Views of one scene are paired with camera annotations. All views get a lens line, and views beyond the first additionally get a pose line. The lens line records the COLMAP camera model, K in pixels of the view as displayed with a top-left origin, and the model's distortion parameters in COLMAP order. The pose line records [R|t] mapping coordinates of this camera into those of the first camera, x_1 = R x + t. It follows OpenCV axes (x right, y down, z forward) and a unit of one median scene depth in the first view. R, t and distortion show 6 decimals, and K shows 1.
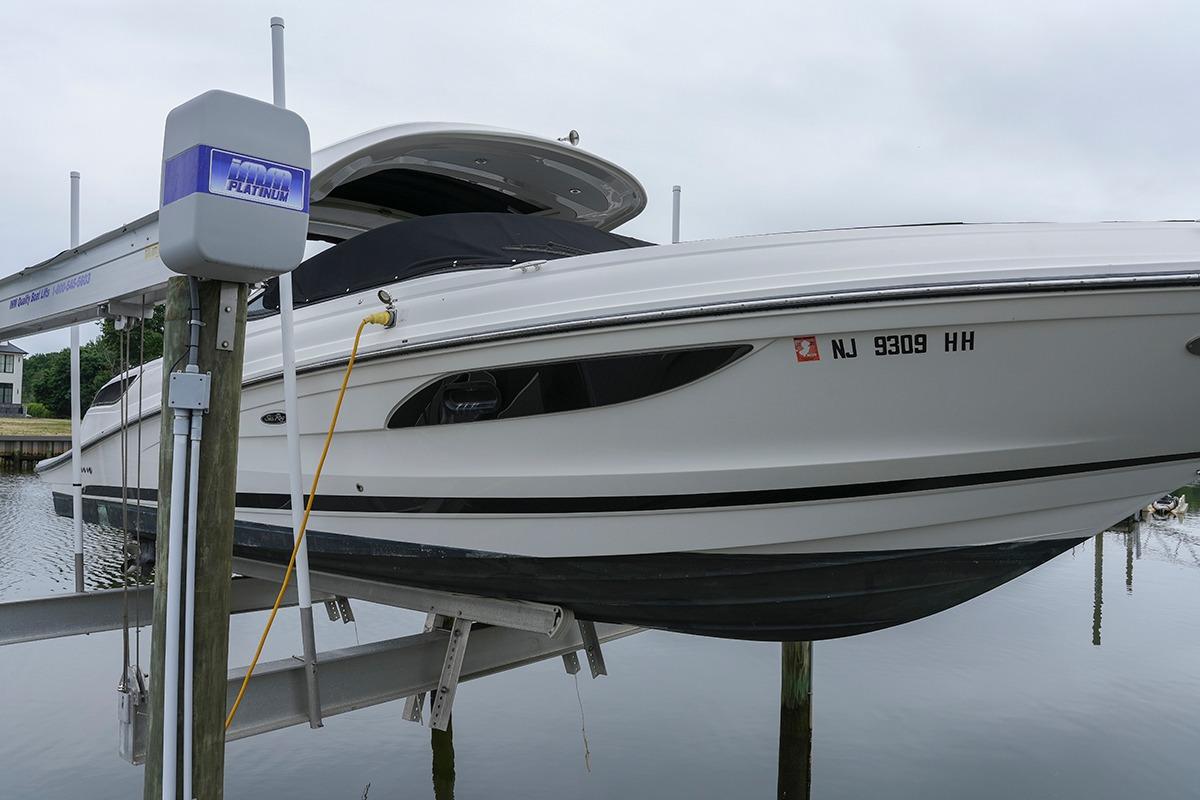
lens RADIAL K [[831.9, 0, 598.0], [0, 831.9, 402.7], [0, 0, 1]] dist [-0.143254, 0.084451]
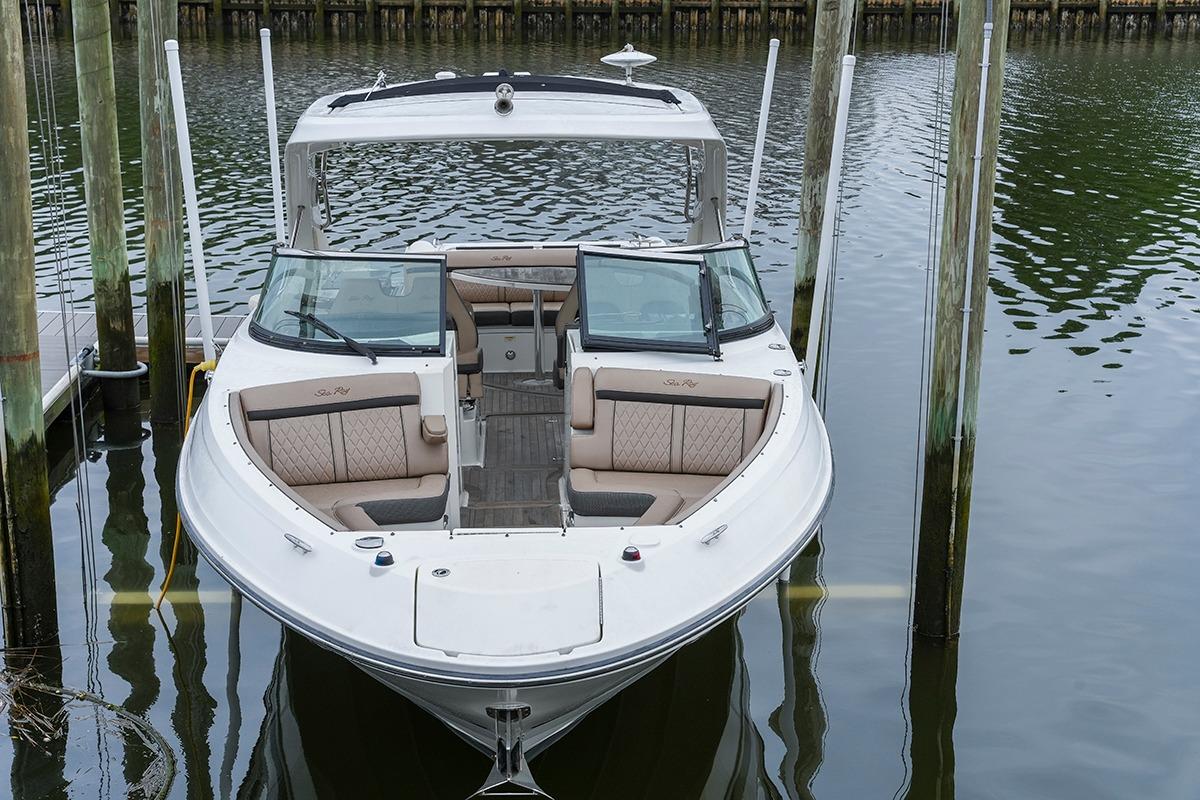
lens RADIAL K [[1742.1, 0, 600.0], [0, 1742.1, 400.0], [0, 0, 1]] dist [0.112867, 0.063510]
pose [[0.671884, 0.183513, -0.717562, 1.899271], [0.026087, 0.962354, 0.270545, -0.109001], [0.740197, -0.200494, 0.641803, -0.202937]]
